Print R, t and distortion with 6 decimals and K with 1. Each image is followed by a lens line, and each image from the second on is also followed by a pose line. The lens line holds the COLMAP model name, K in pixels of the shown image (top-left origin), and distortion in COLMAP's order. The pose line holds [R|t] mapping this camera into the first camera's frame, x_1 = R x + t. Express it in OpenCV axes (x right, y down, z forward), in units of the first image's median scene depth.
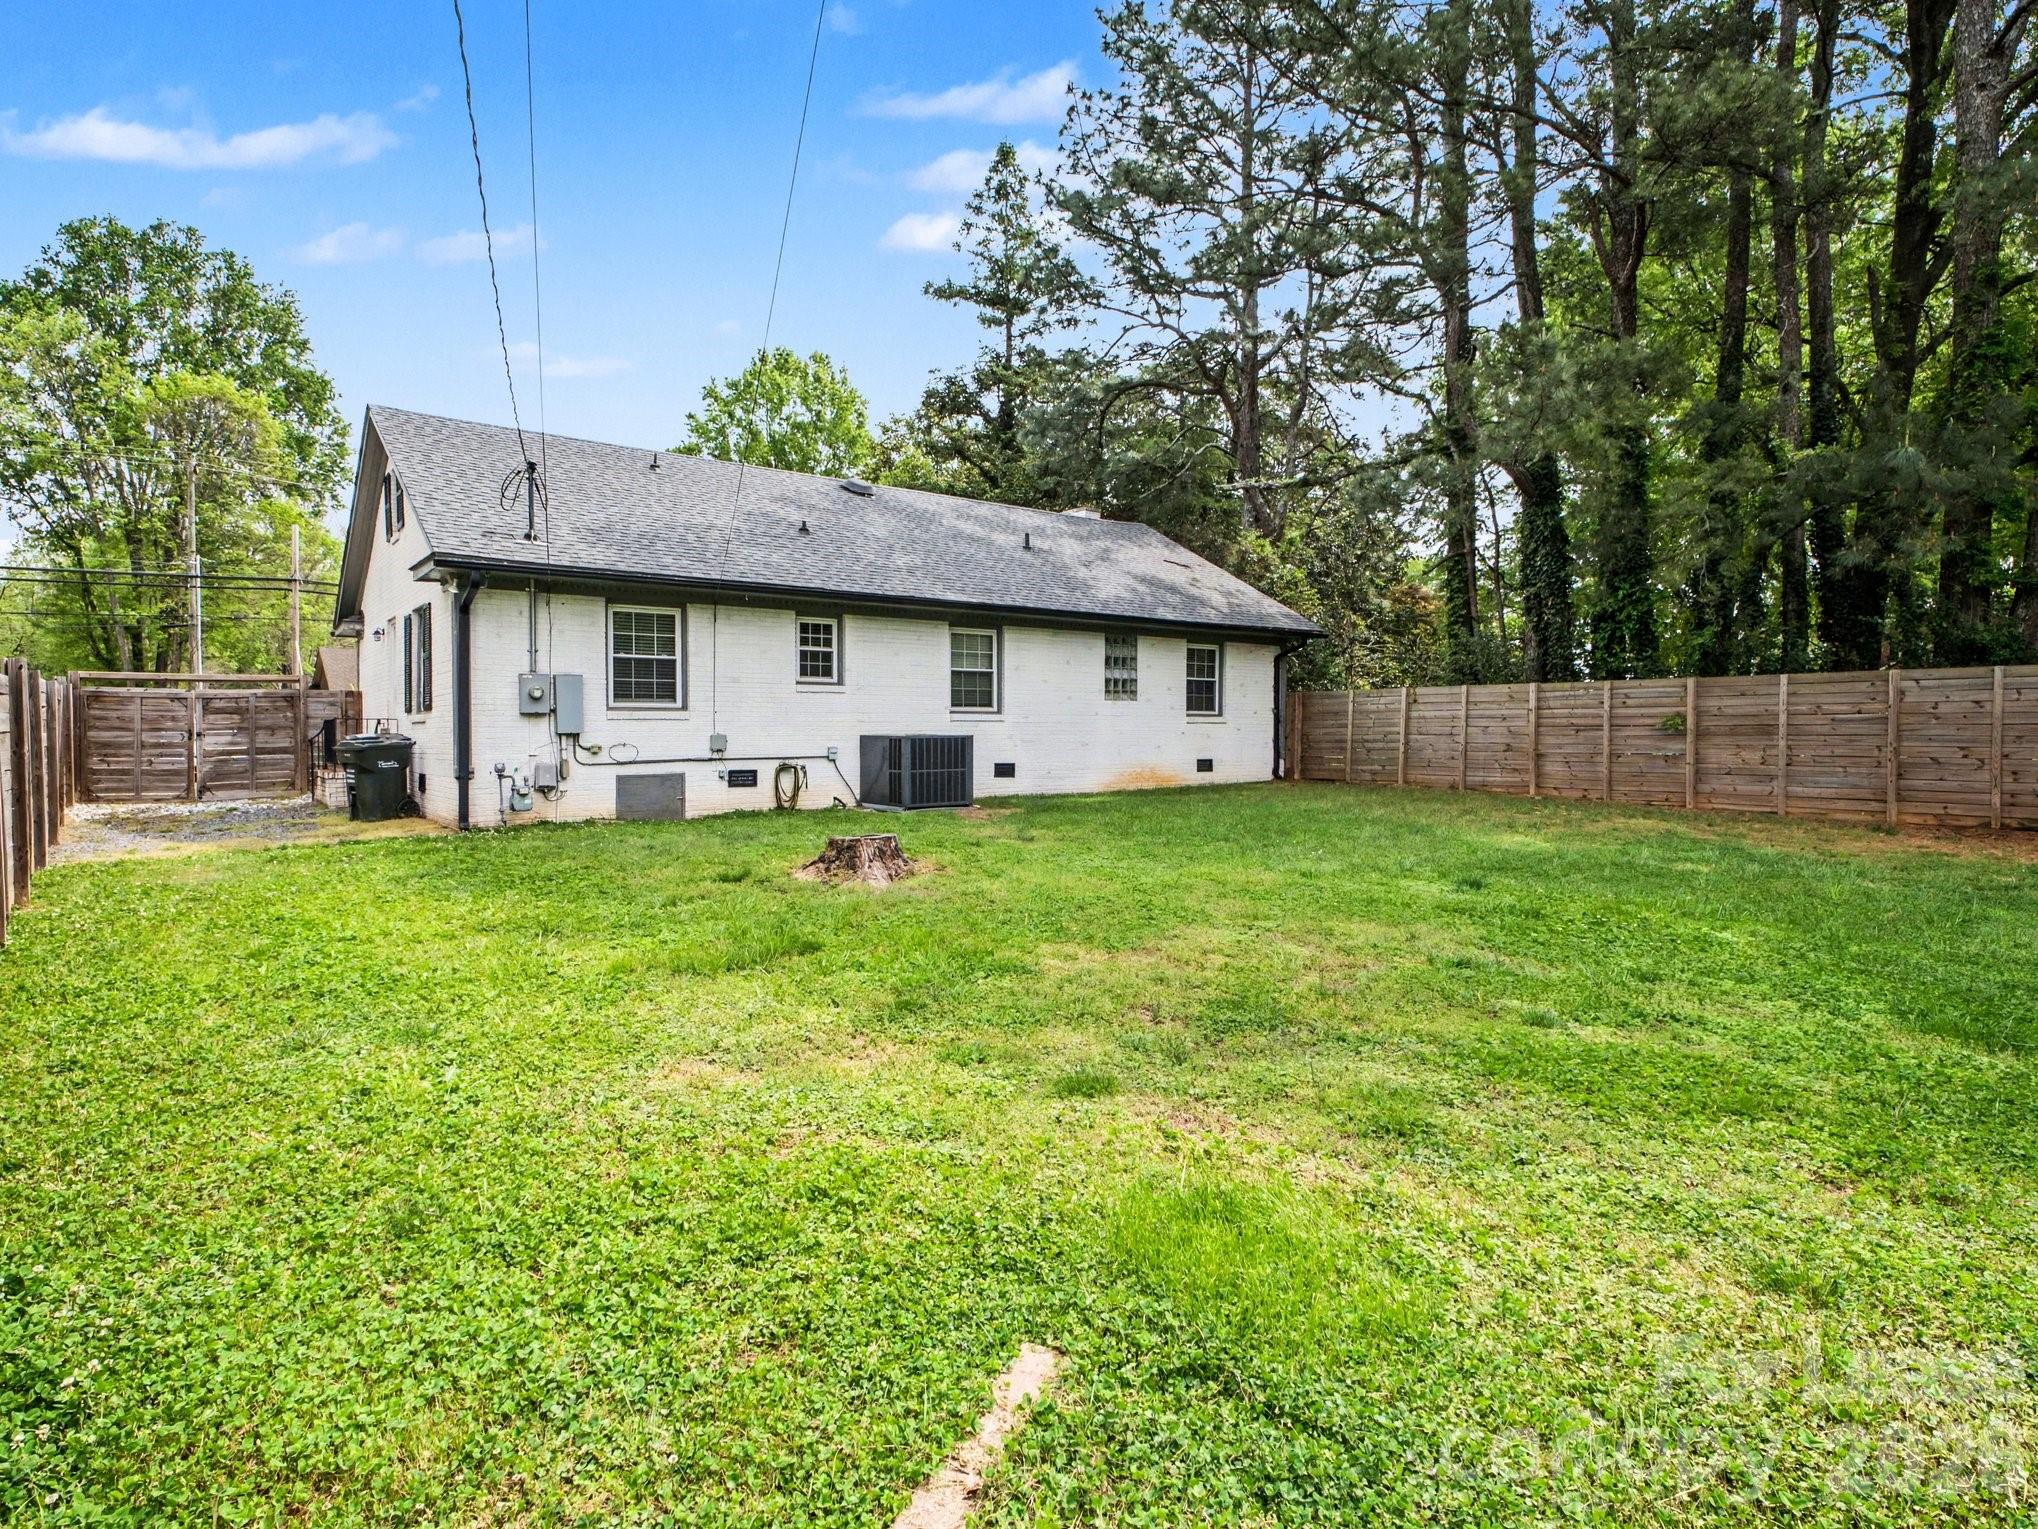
lens RADIAL K [[1114.7, 0, 1010.5], [0, 1114.7, 769.3], [0, 0, 1]] dist [0.001430, -0.001601]
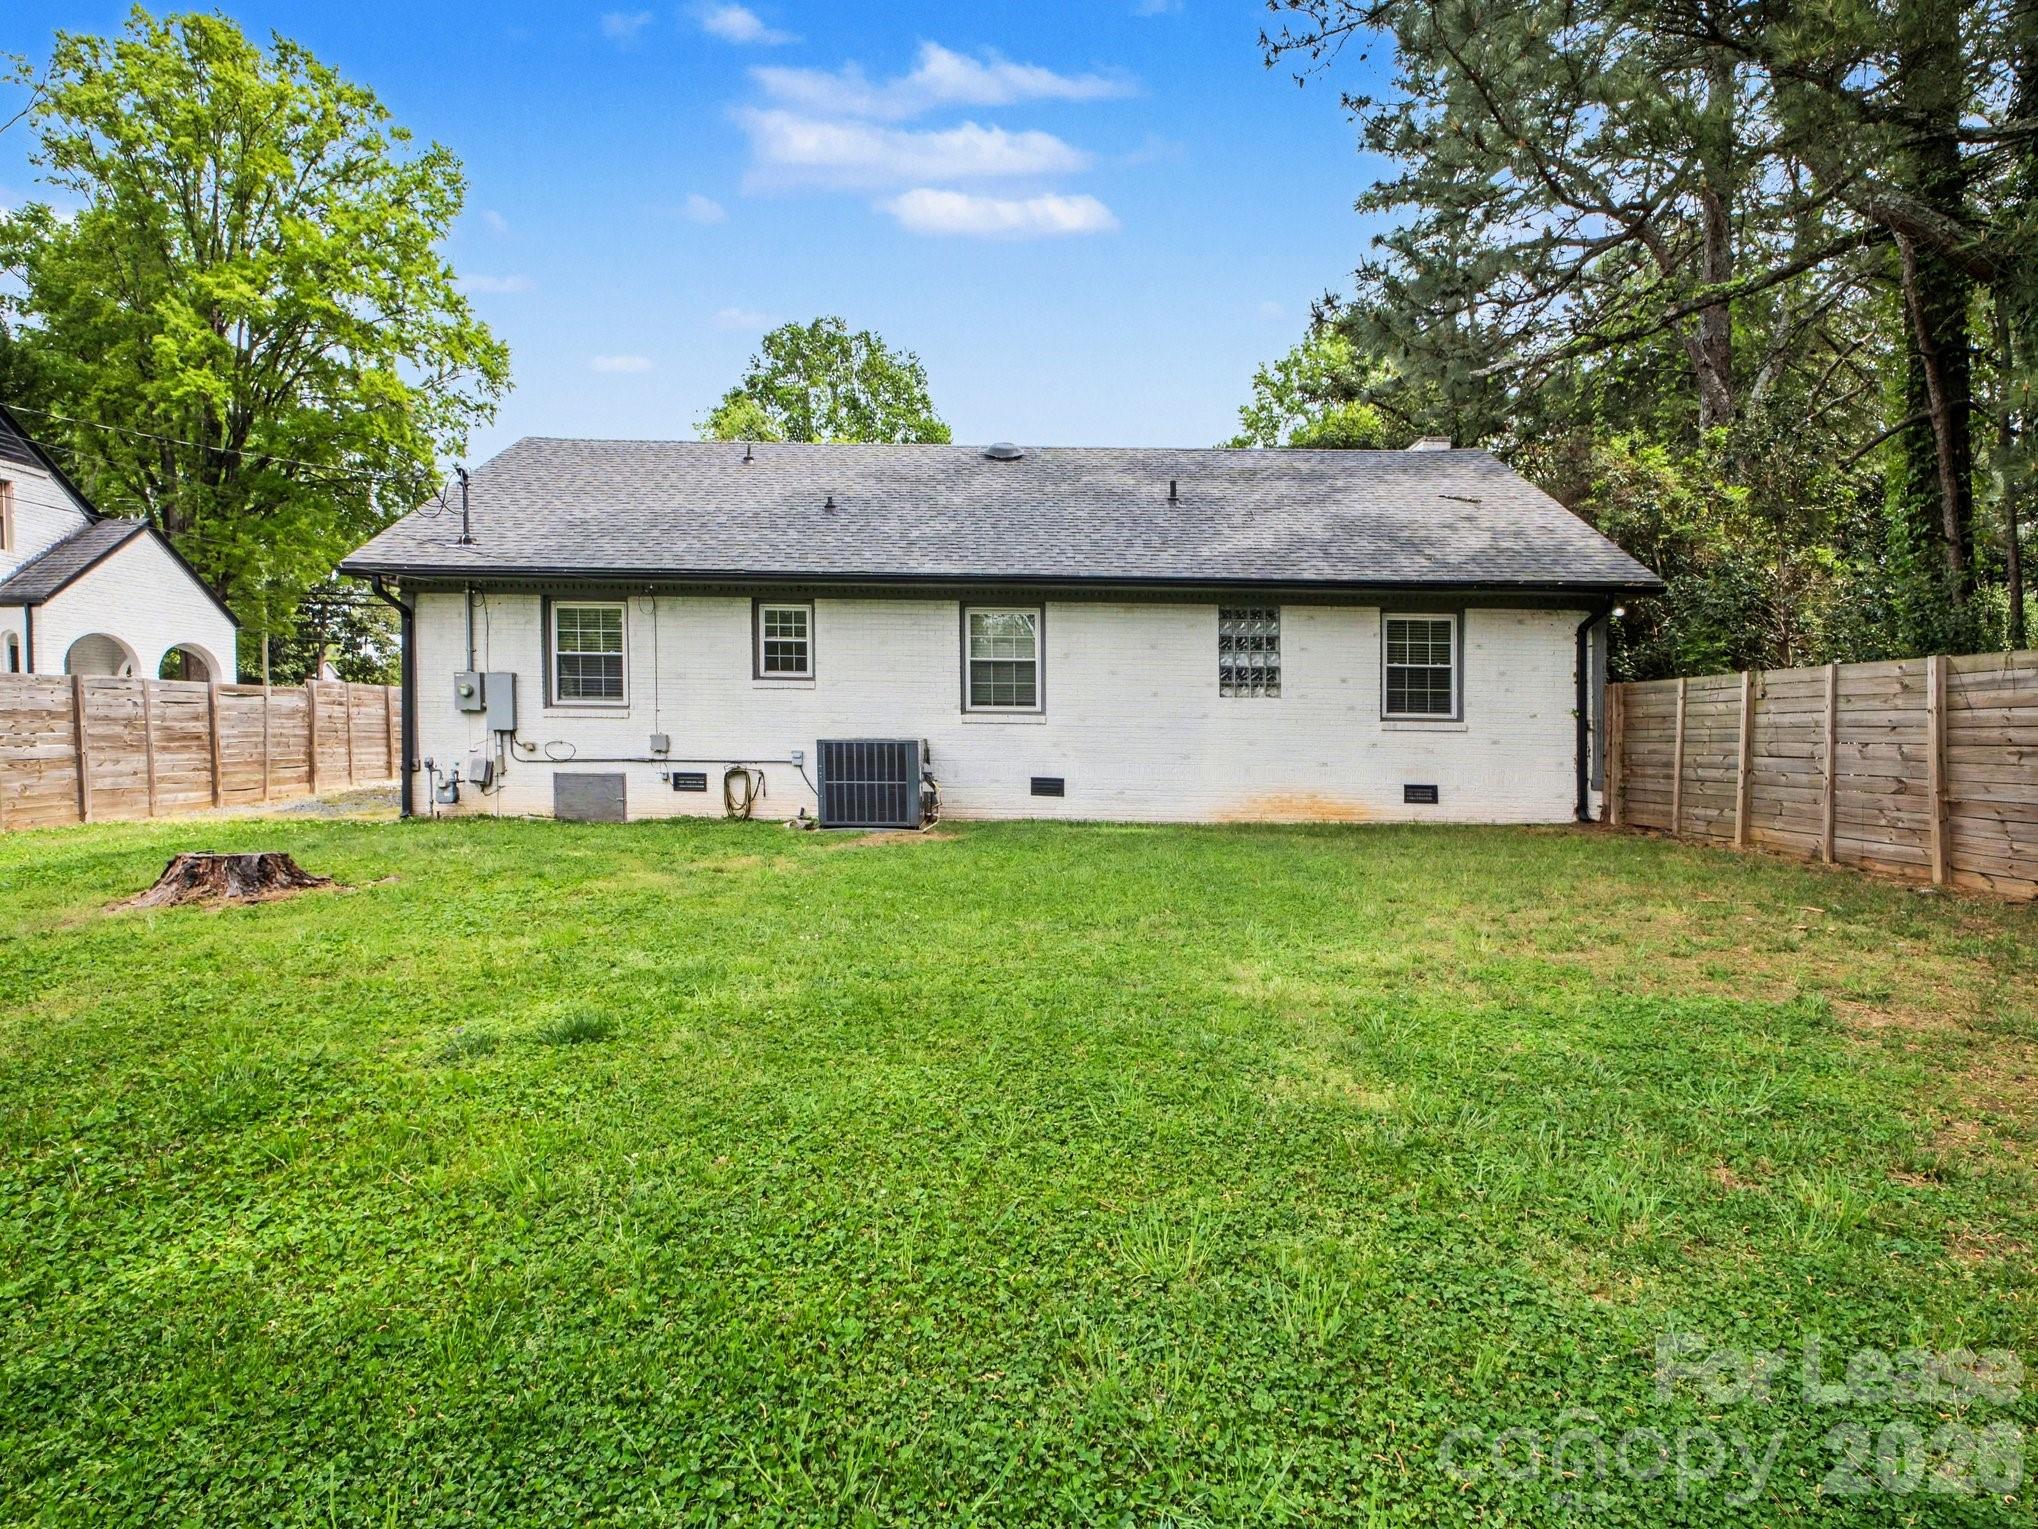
lens RADIAL K [[1114.7, 0, 1010.5], [0, 1114.7, 769.3], [0, 0, 1]] dist [0.001430, -0.001601]
pose [[0.778172, 0.032761, -0.627196, 0.527365], [-0.038403, 0.999252, 0.004548, -0.016280], [0.626876, 0.020547, 0.778848, 0.430037]]
